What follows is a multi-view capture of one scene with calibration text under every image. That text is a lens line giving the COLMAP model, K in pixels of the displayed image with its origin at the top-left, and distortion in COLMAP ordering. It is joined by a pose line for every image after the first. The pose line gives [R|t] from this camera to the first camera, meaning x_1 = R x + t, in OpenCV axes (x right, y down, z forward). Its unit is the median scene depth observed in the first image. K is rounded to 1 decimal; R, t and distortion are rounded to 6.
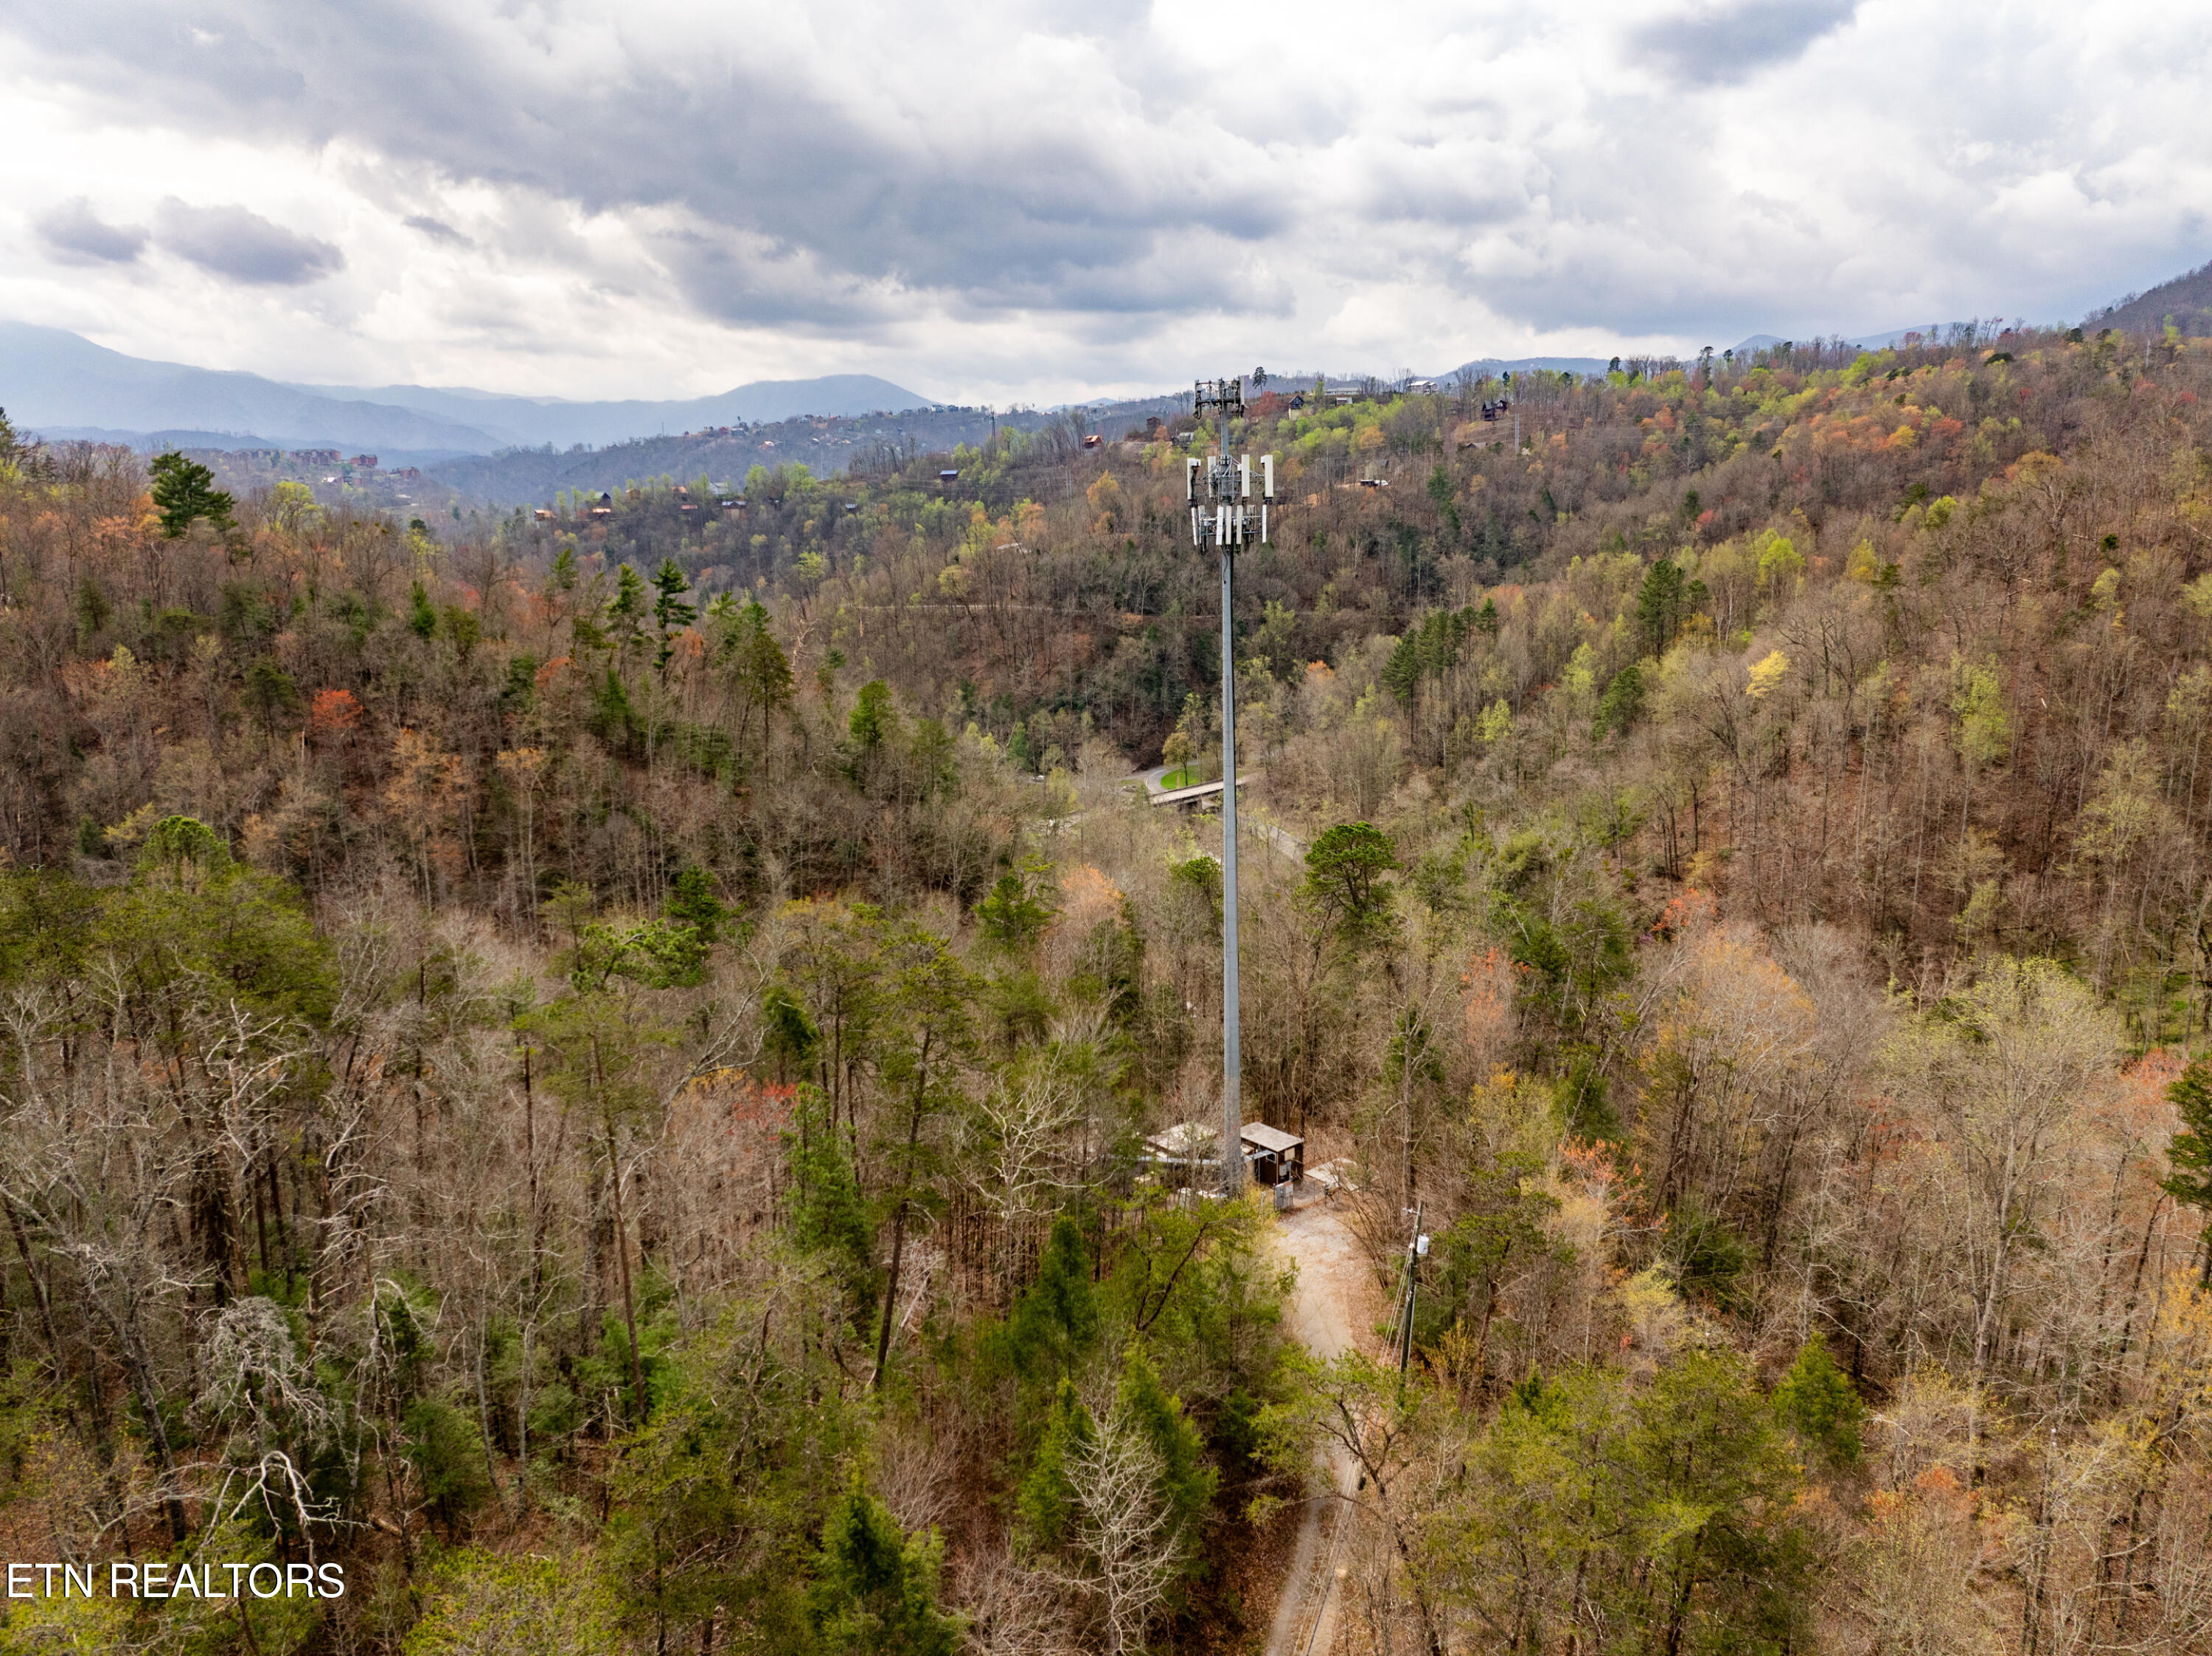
lens RADIAL K [[1547.6, 0, 1109.6], [0, 1547.6, 836.2], [0, 0, 1]] dist [-0.045590, 0.012455]
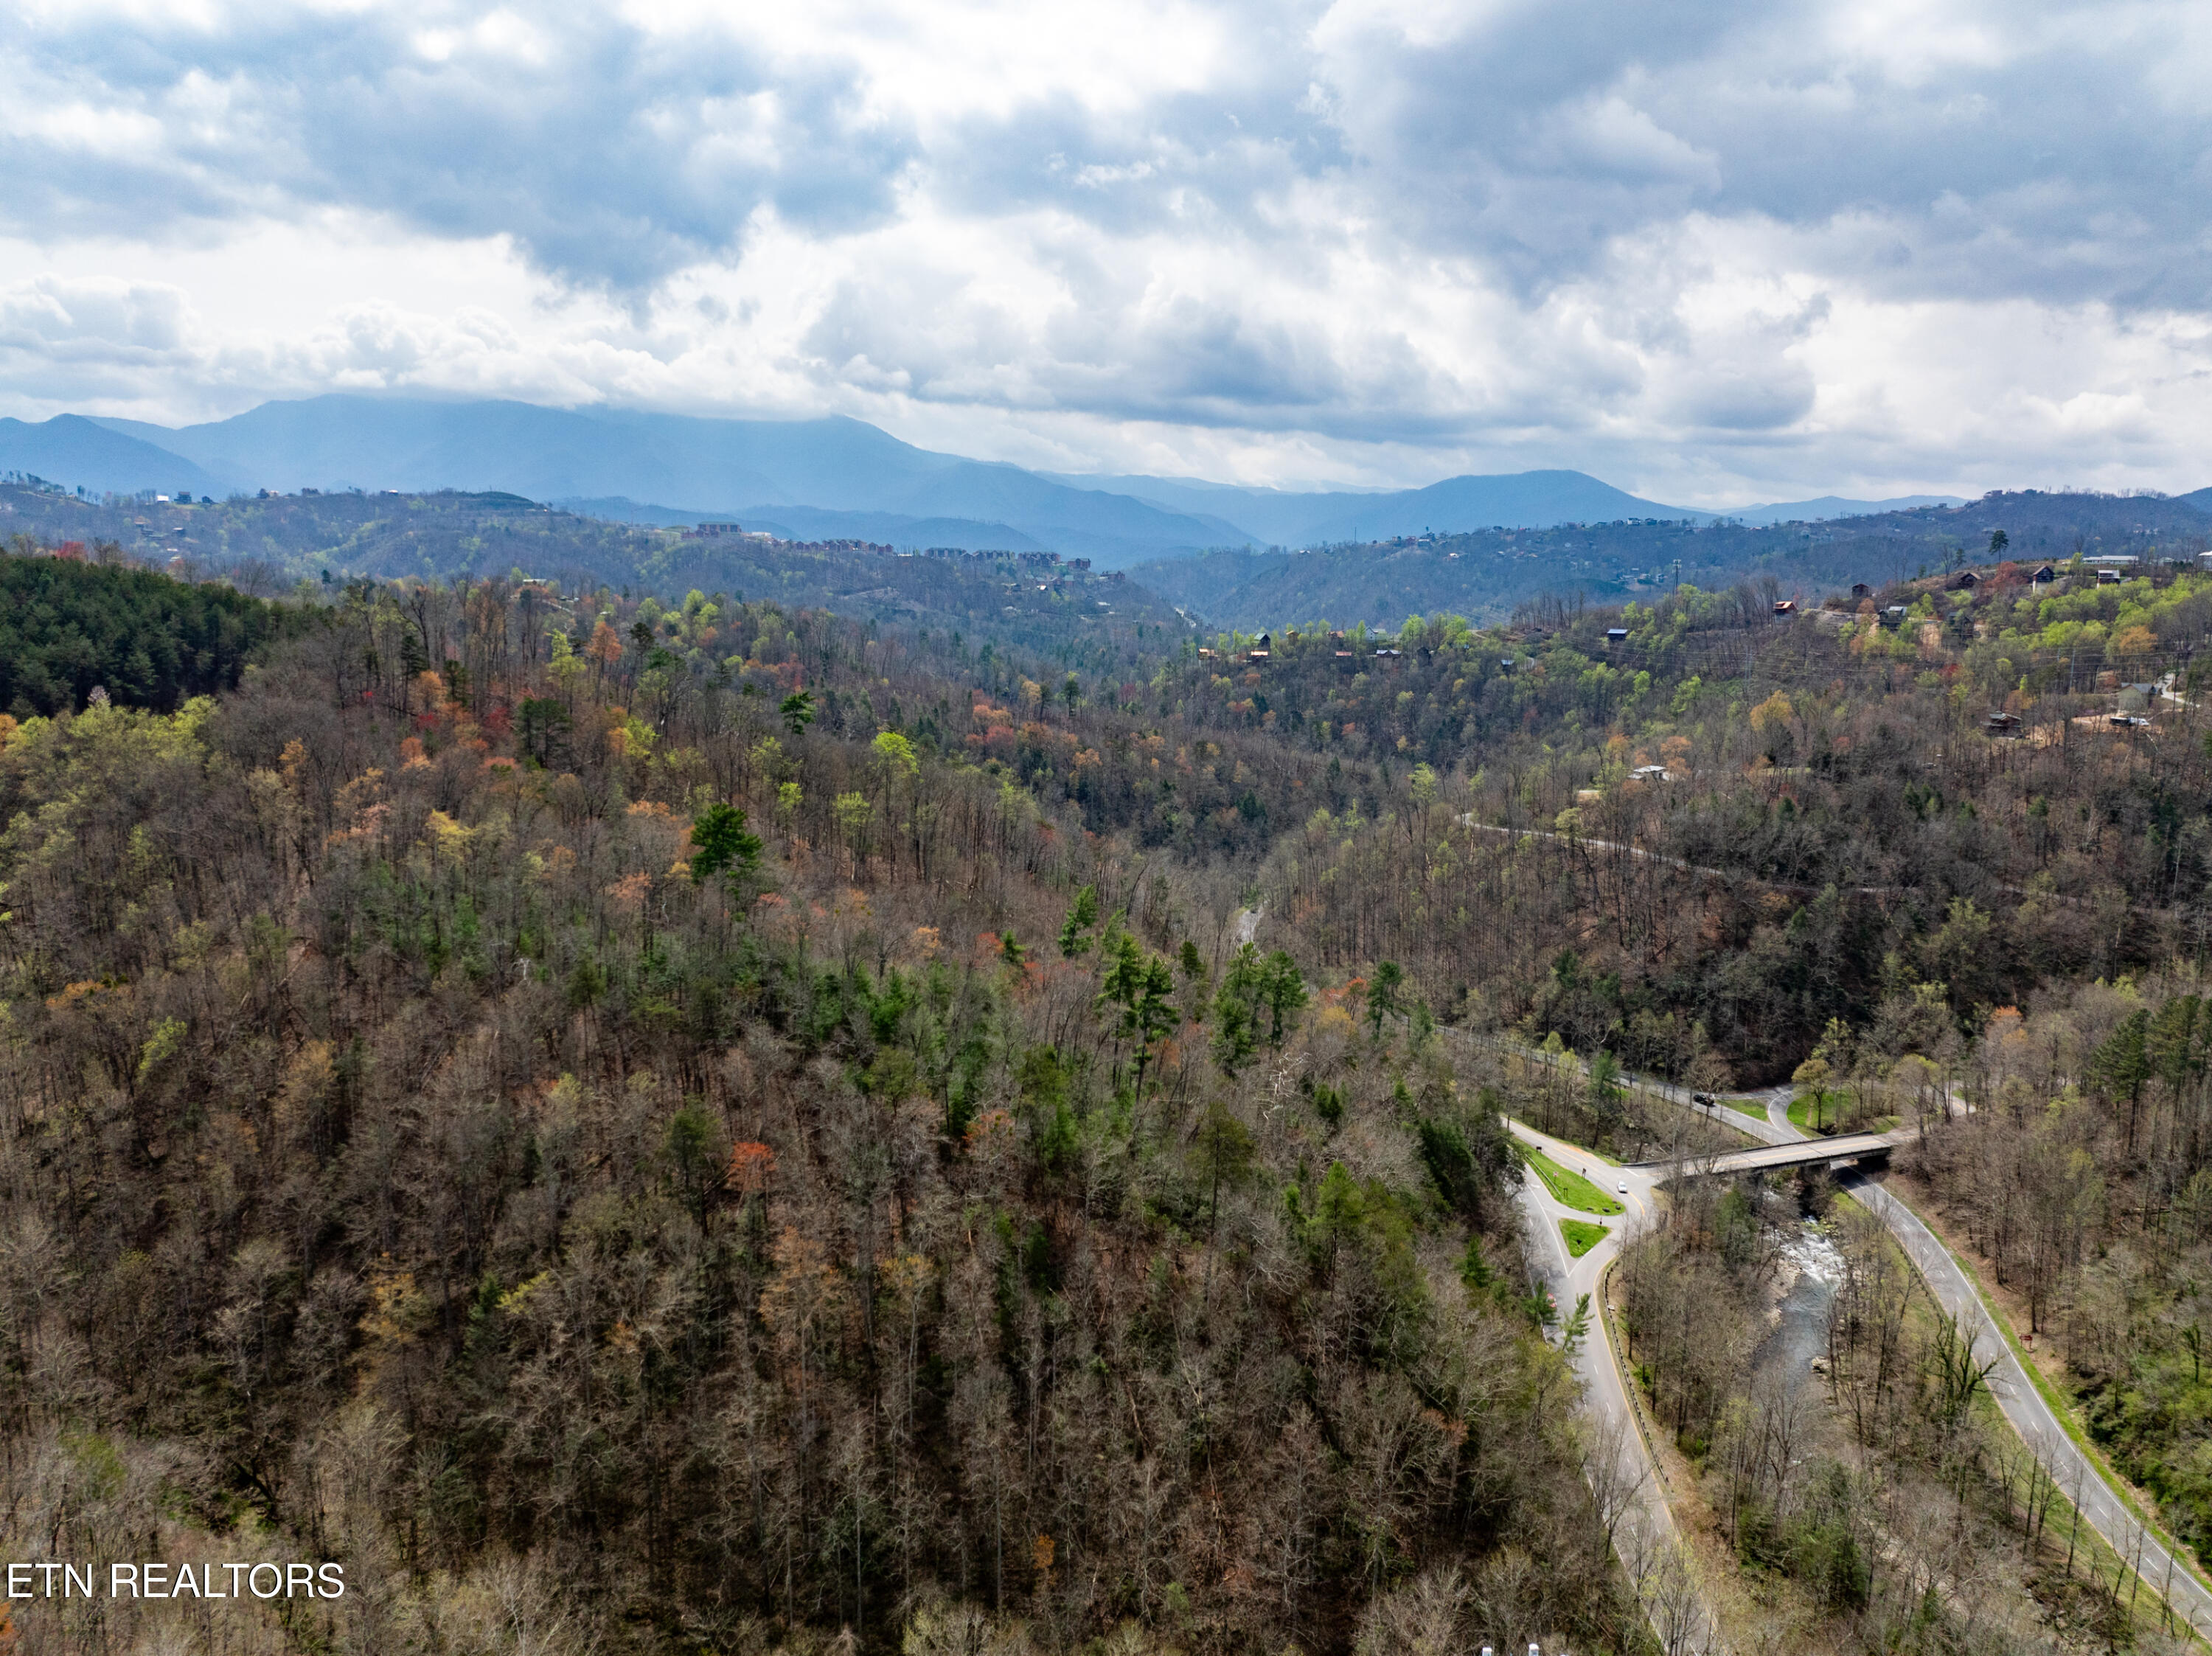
lens RADIAL K [[1547.6, 0, 1108.1], [0, 1547.6, 818.0], [0, 0, 1]] dist [-0.045590, 0.012455]
pose [[0.905695, 0.091099, -0.414027, 0.013531], [-0.117787, 0.992260, -0.039333, -0.054379], [0.407239, 0.084391, 0.909414, 0.038755]]
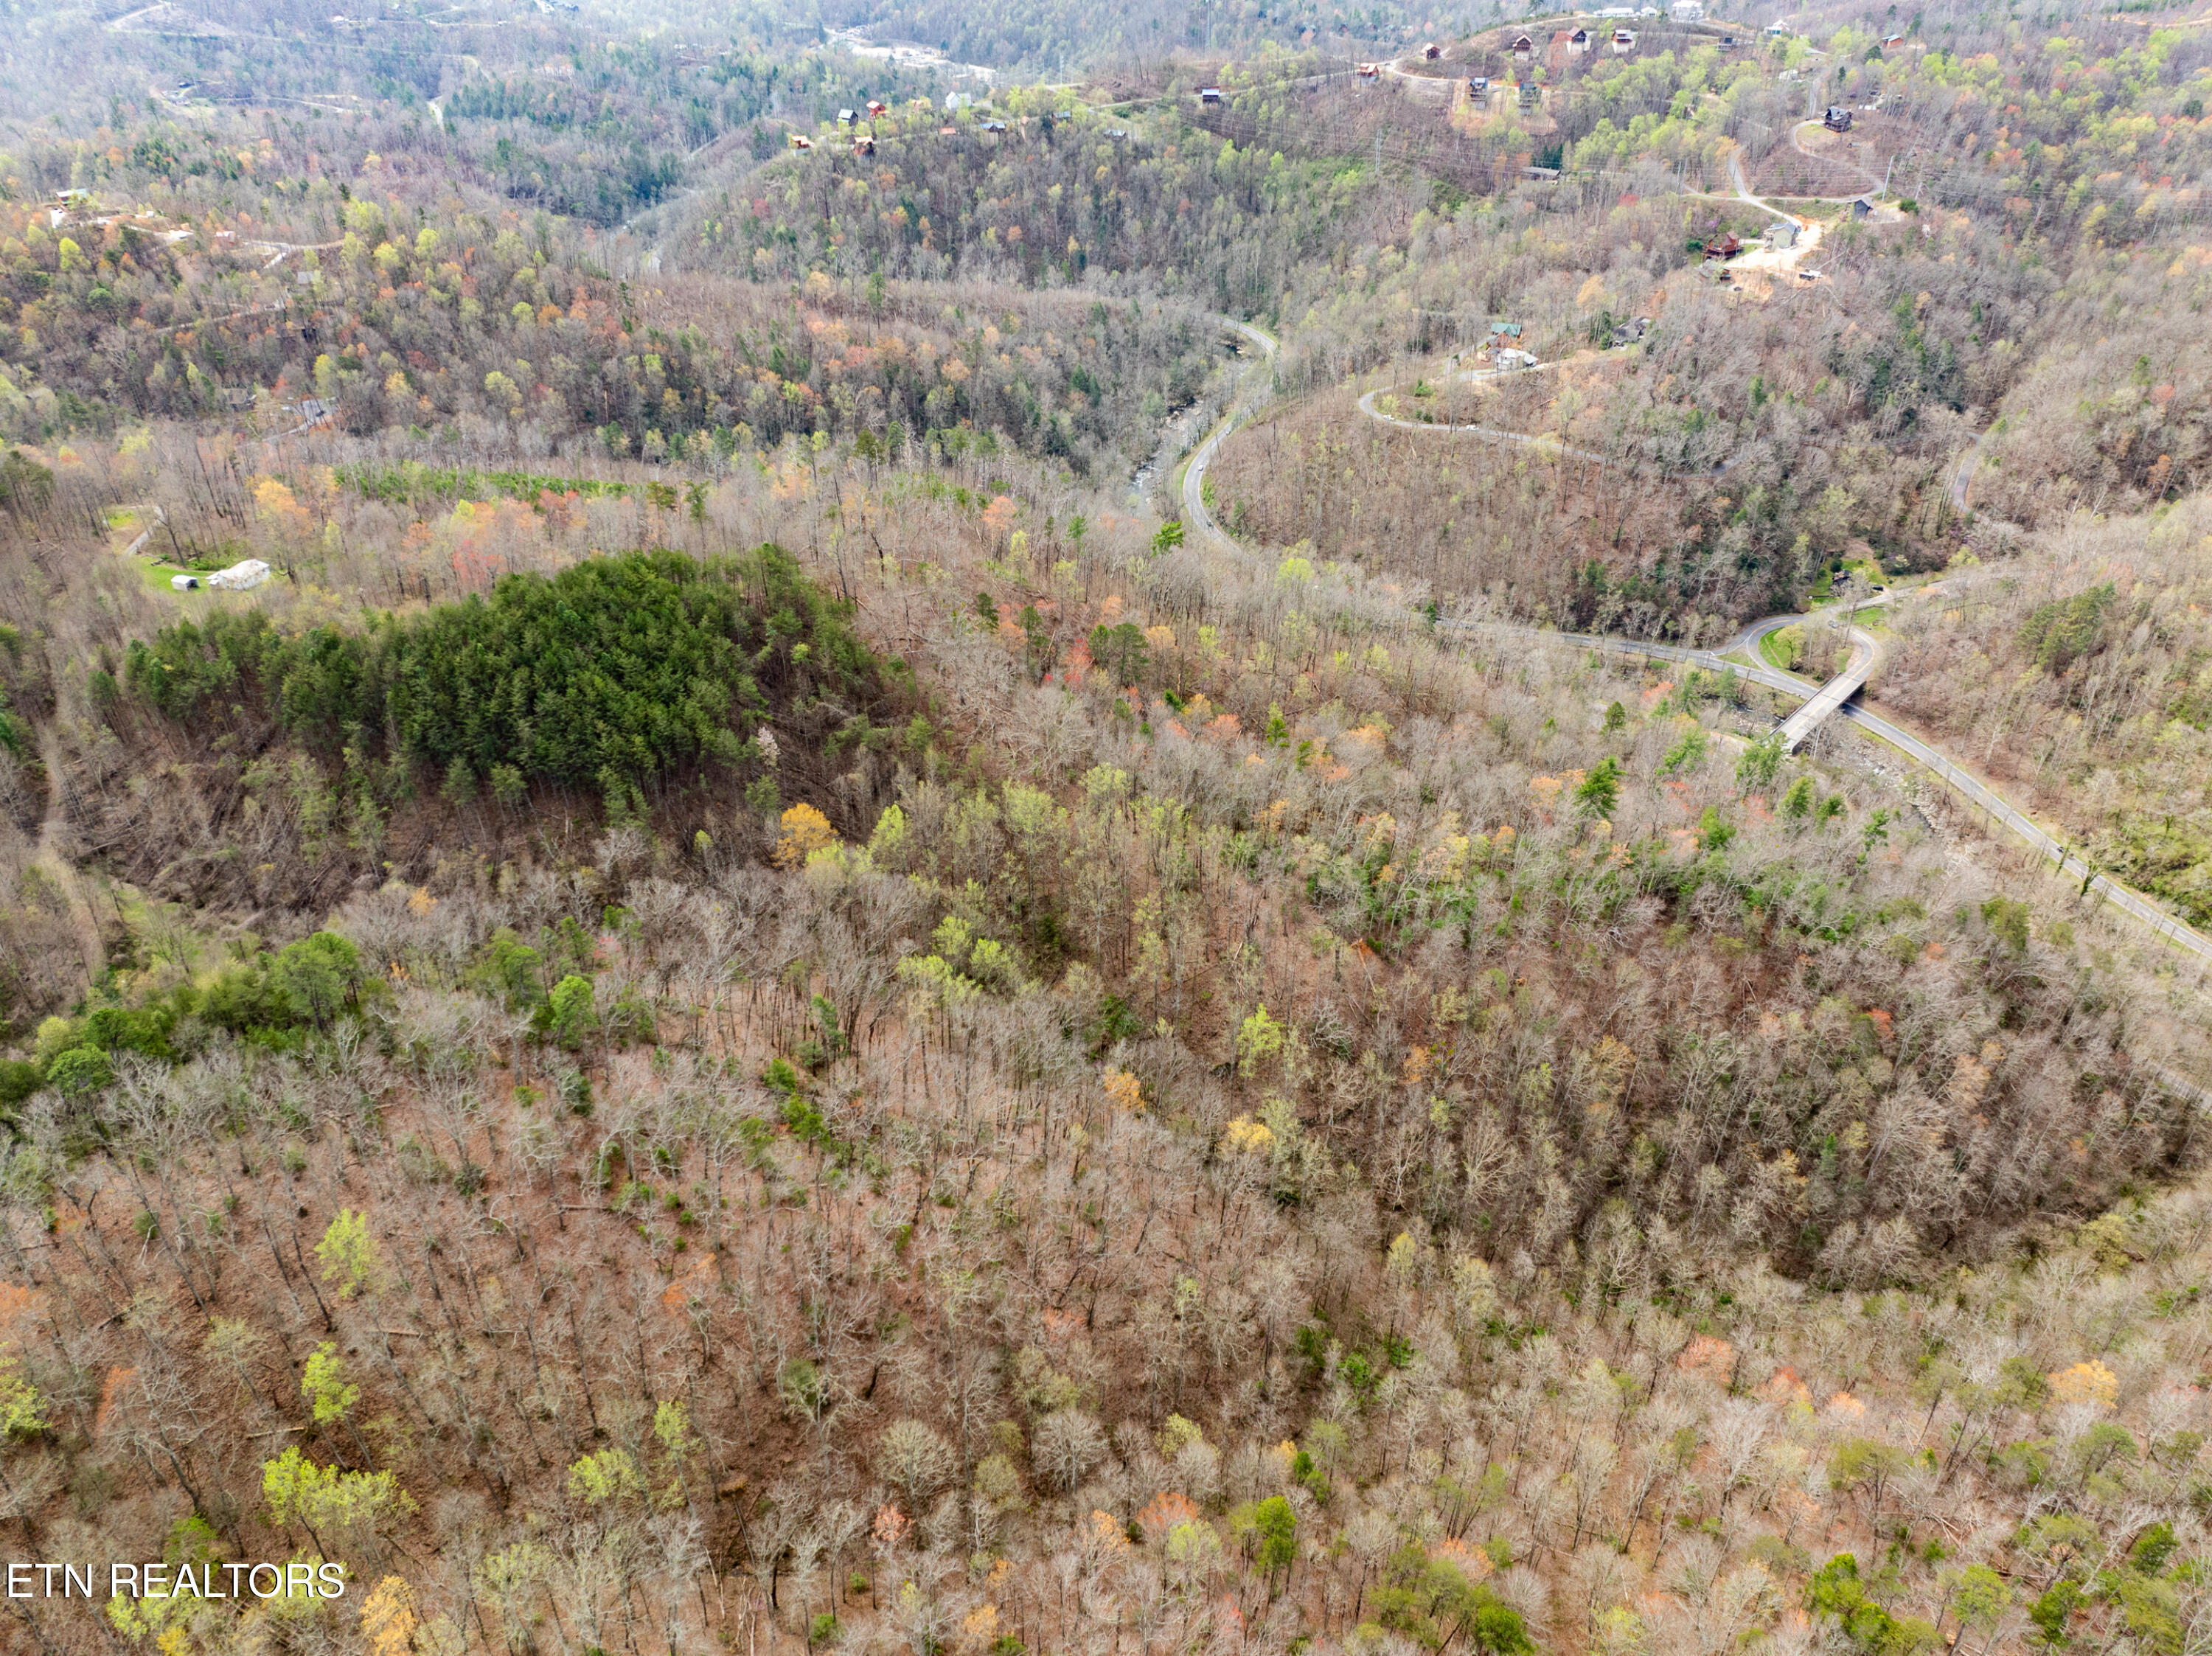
lens RADIAL K [[1547.6, 0, 1106.6], [0, 1547.6, 838.7], [0, 0, 1]] dist [-0.045590, 0.012455]
pose [[0.996414, -0.039079, 0.075041, -0.280730], [0.007731, 0.925283, 0.379199, -0.177863], [-0.084253, -0.377260, 0.922267, -0.083146]]
